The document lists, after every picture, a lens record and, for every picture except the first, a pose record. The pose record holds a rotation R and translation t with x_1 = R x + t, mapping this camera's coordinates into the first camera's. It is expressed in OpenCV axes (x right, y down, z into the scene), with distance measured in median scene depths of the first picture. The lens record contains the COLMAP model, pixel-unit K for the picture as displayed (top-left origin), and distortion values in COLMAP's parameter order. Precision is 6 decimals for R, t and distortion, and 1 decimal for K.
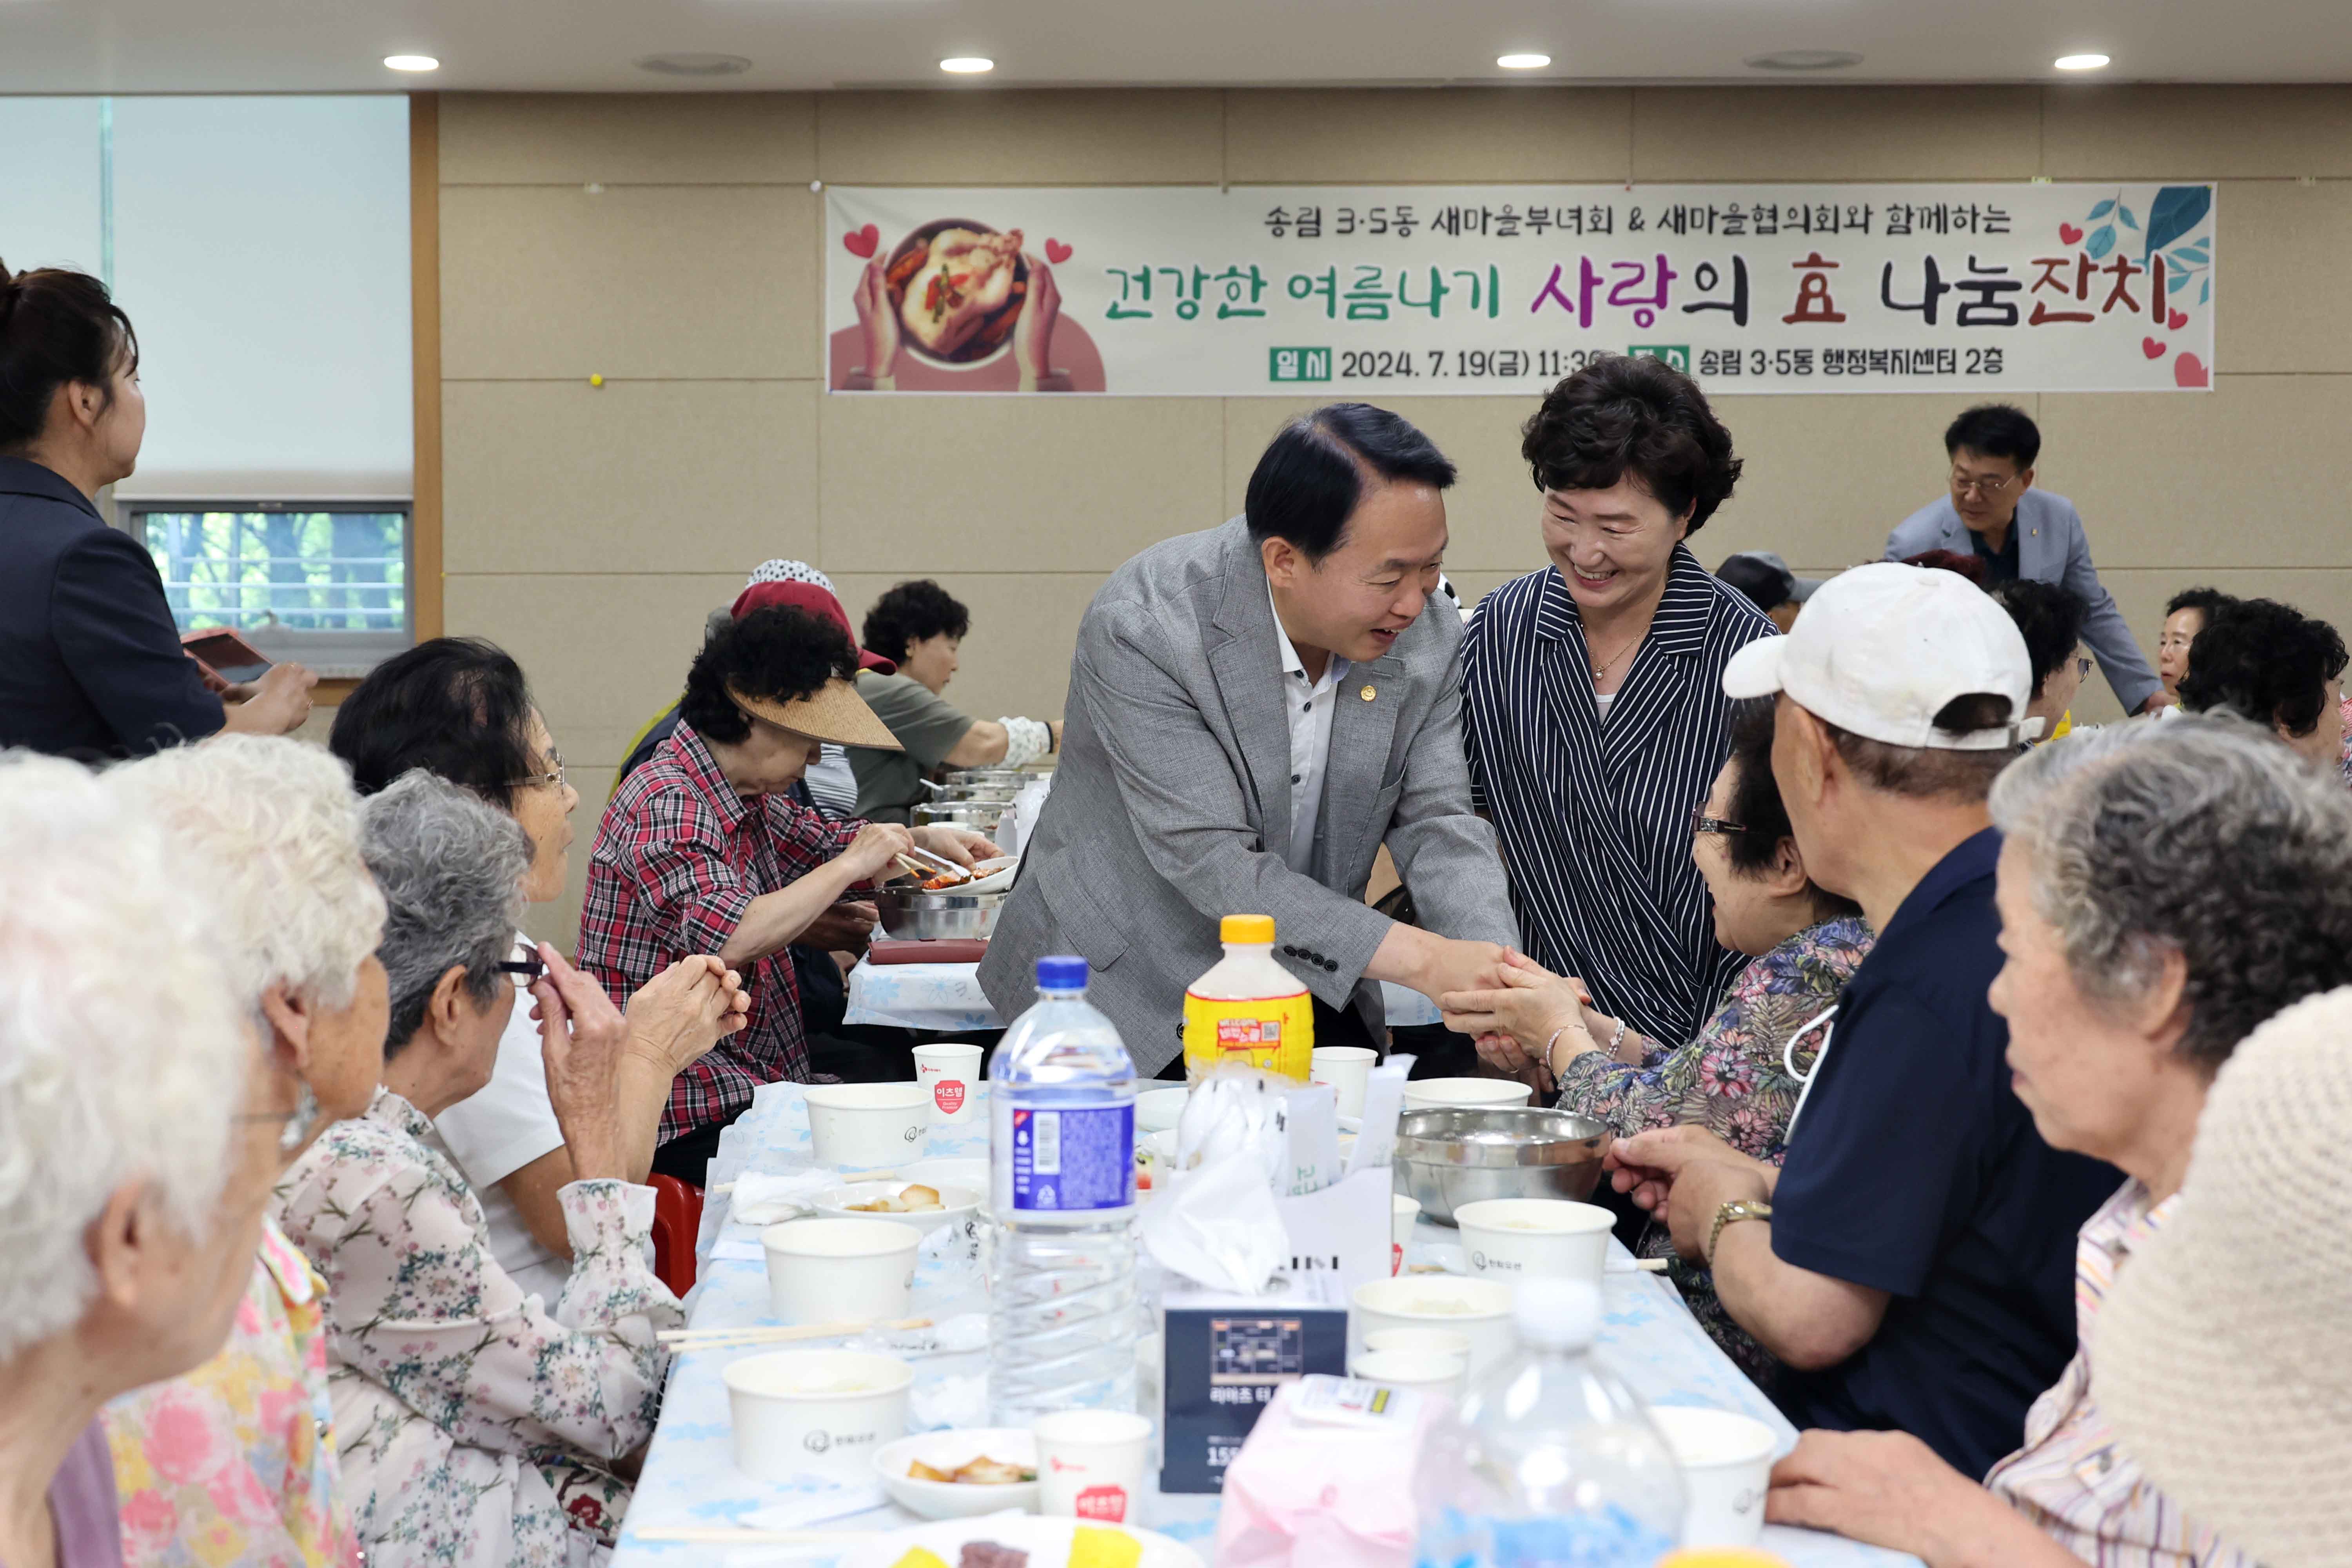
lens RADIAL K [[3547.6, 0, 1093.1], [0, 3547.6, 745.2], [0, 0, 1]] dist [0.032465, 0.000000]
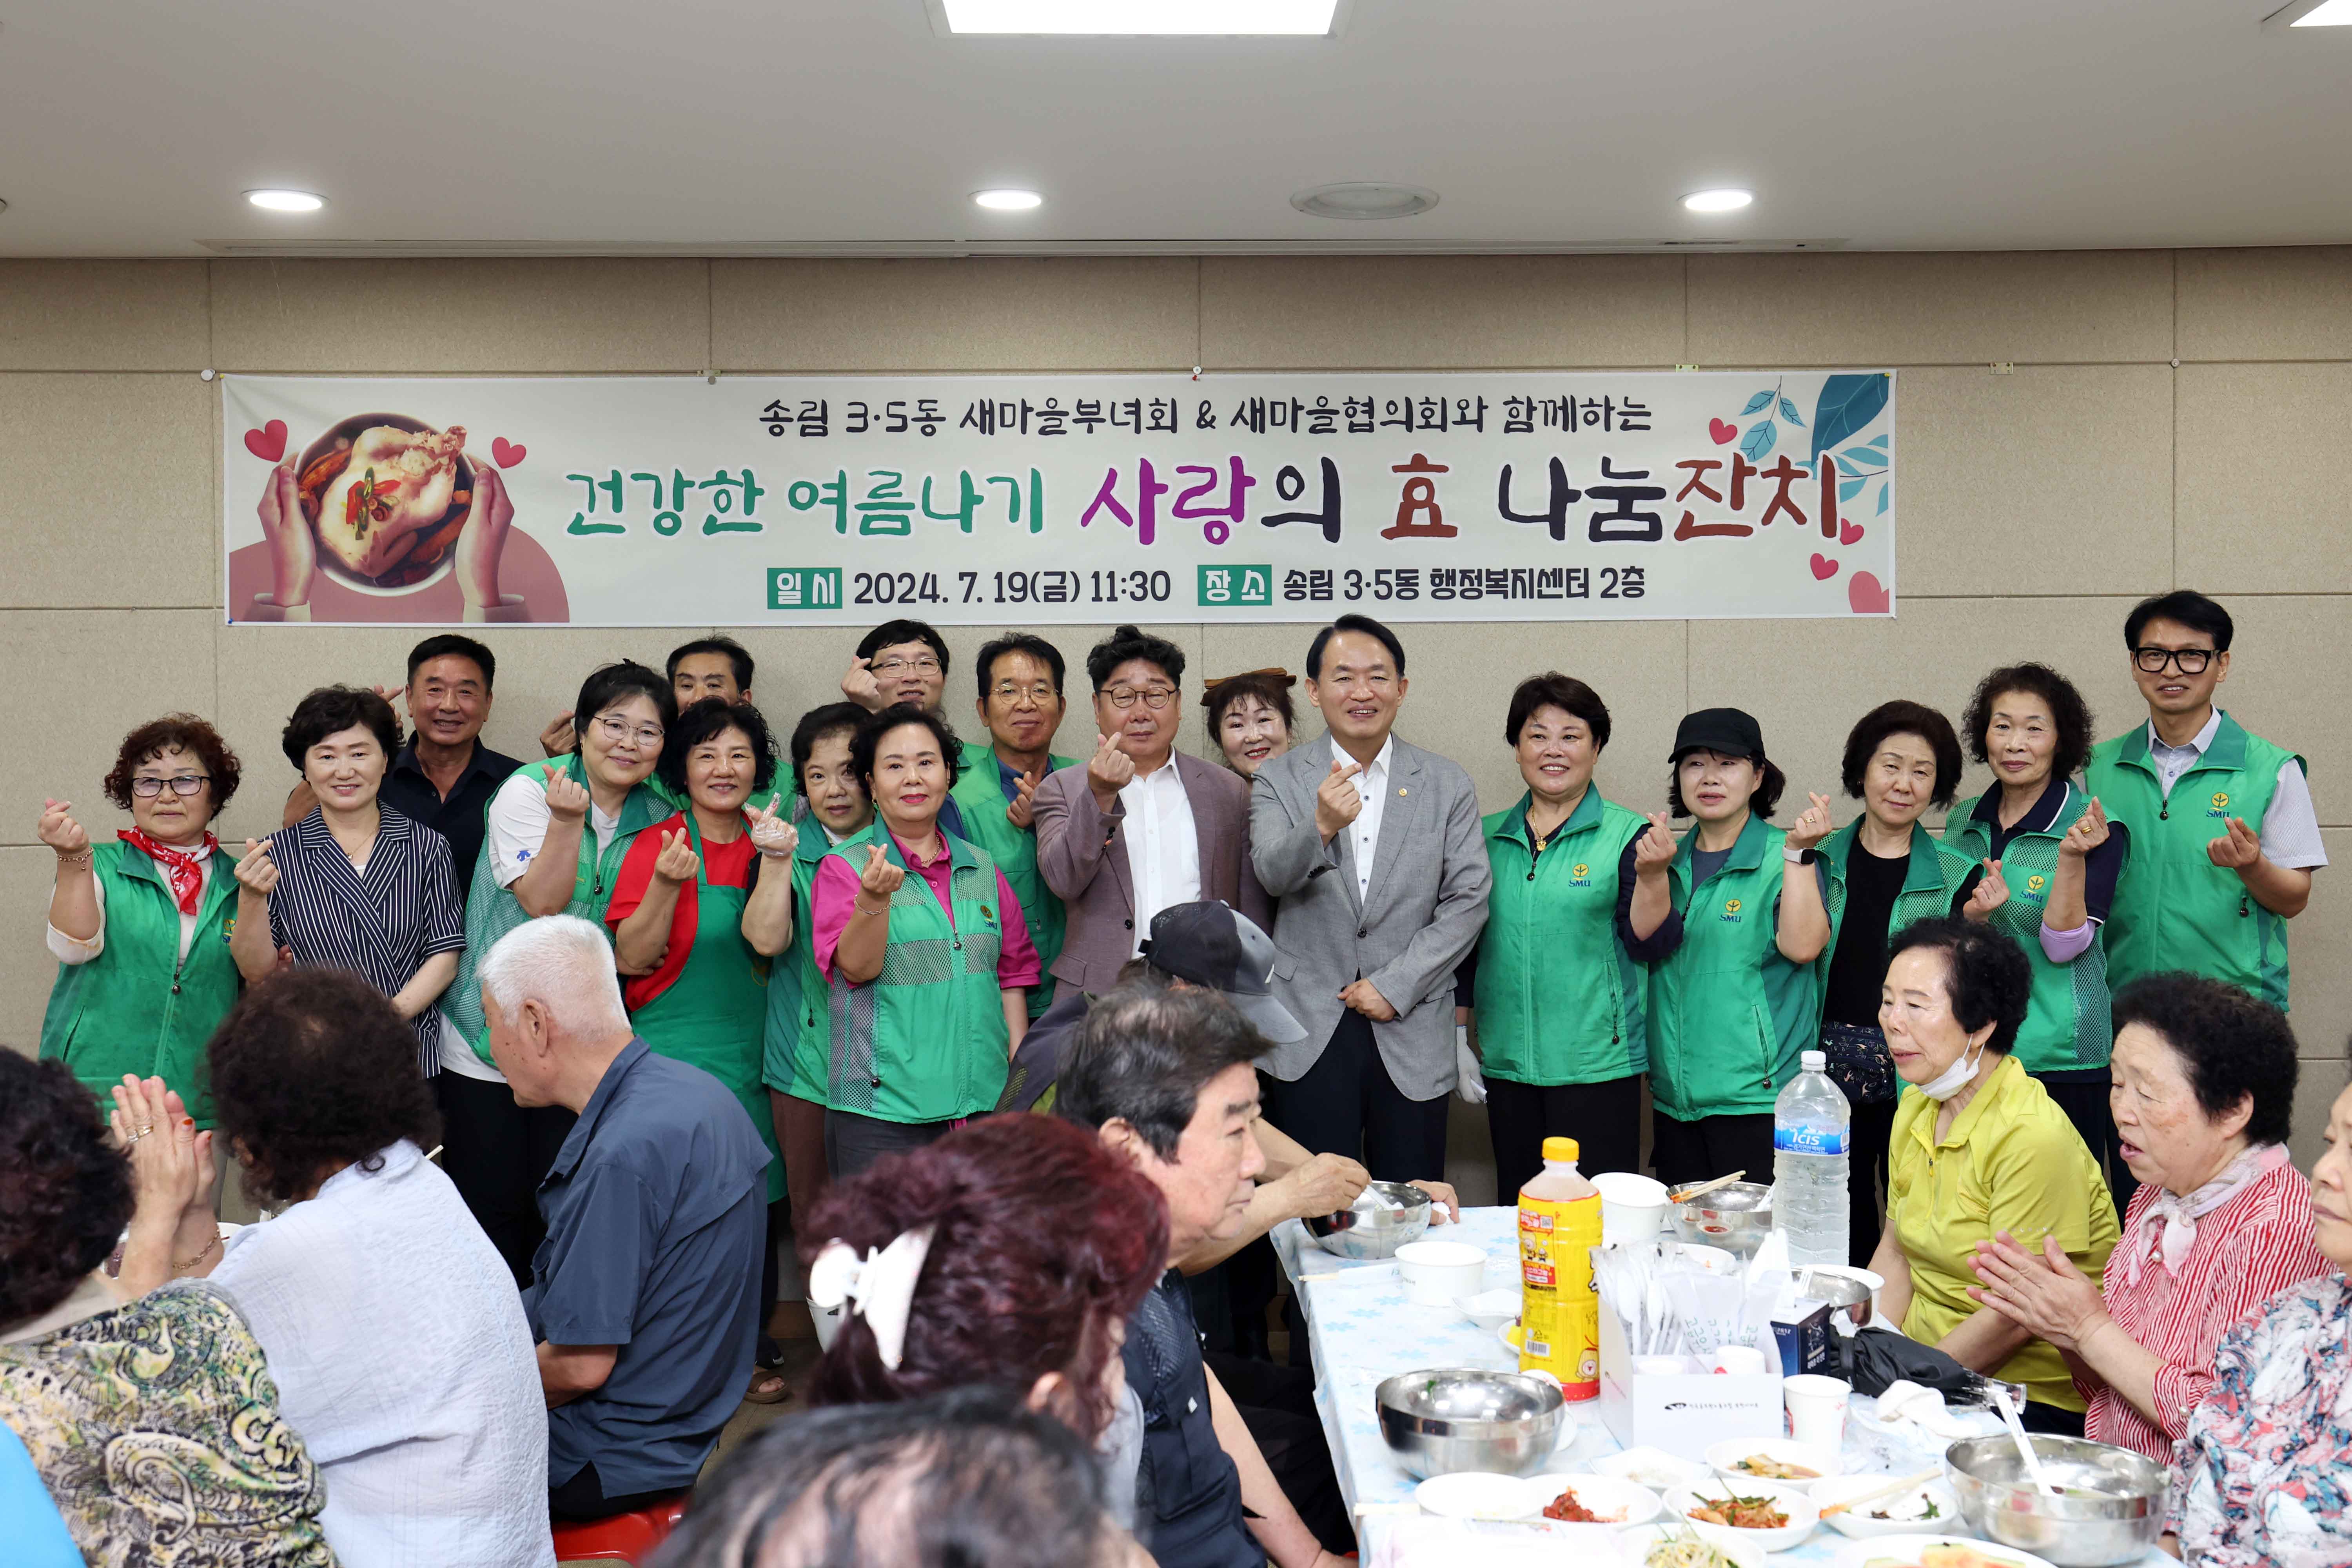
lens RADIAL K [[2420.2, 0, 1191.0], [0, 2420.2, 715.1], [0, 0, 1]] dist [0.059770, 0.000000]
pose [[0.999830, -0.004449, 0.017901, 0.138782], [0.005218, 0.999055, -0.043144, -0.052722], [-0.017693, 0.043230, 0.998908, 0.433011]]
